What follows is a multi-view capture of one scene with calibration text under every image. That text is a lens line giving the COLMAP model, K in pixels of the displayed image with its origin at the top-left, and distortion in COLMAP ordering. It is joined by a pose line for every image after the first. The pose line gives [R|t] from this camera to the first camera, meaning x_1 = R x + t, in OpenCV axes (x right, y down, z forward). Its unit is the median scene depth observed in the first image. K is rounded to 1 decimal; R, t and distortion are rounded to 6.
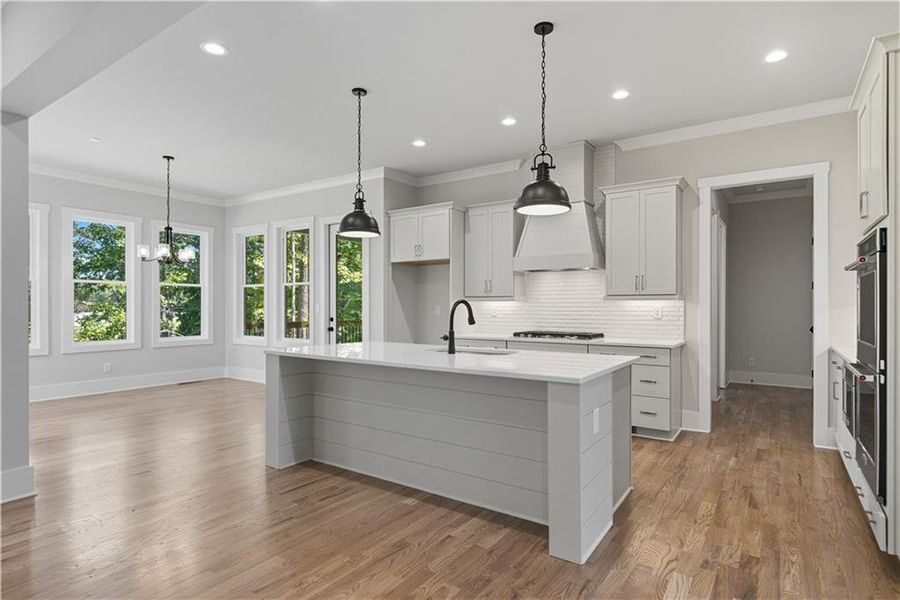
lens RADIAL K [[482.4, 0, 428.1], [0, 482.4, 308.4], [0, 0, 1]] dist [-0.004971, 0.004938]
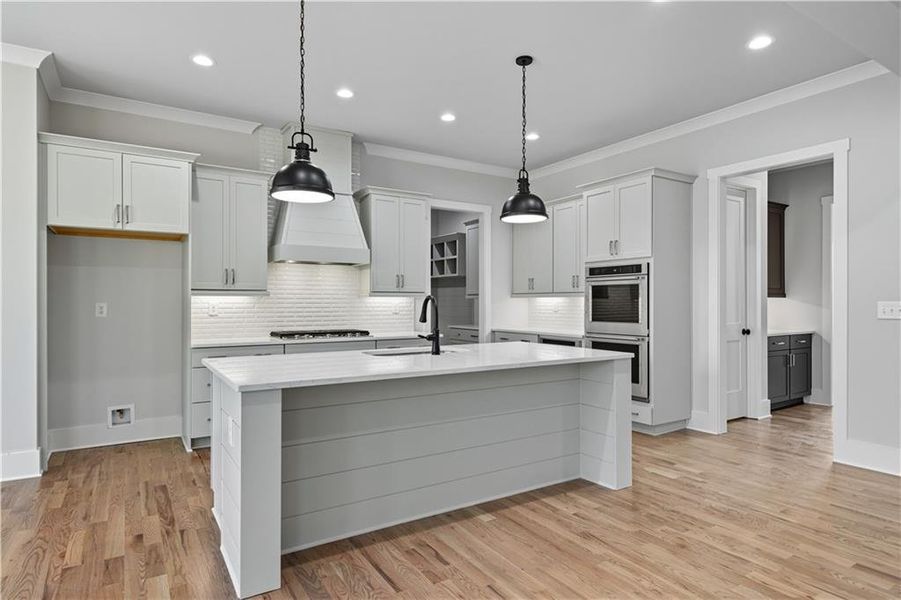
lens RADIAL K [[525.8, 0, 441.6], [0, 525.8, 305.4], [0, 0, 1]] dist [0.007096, -0.005531]
pose [[0.365507, -0.006434, 0.930786, -0.760978], [0.004994, 0.999975, 0.004951, -0.003299], [-0.930795, 0.002838, 0.365530, 0.550413]]
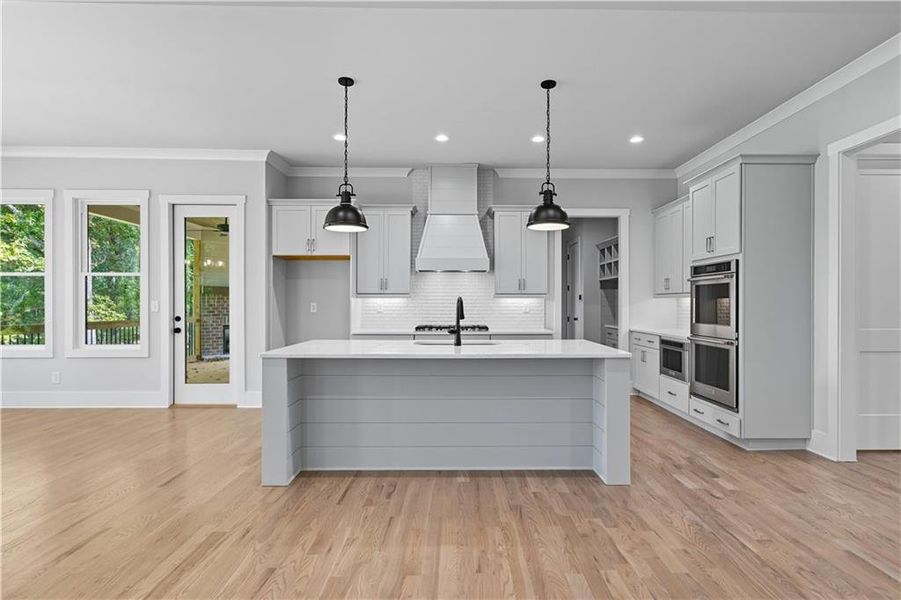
lens RADIAL K [[482.9, 0, 448.4], [0, 482.9, 305.9], [0, 0, 1]] dist [-0.004971, 0.004938]
pose [[0.808027, -0.003869, 0.589133, -0.549216], [0.003111, 0.999993, 0.002301, 0.000143], [-0.589137, -0.000027, 0.808033, 0.096473]]
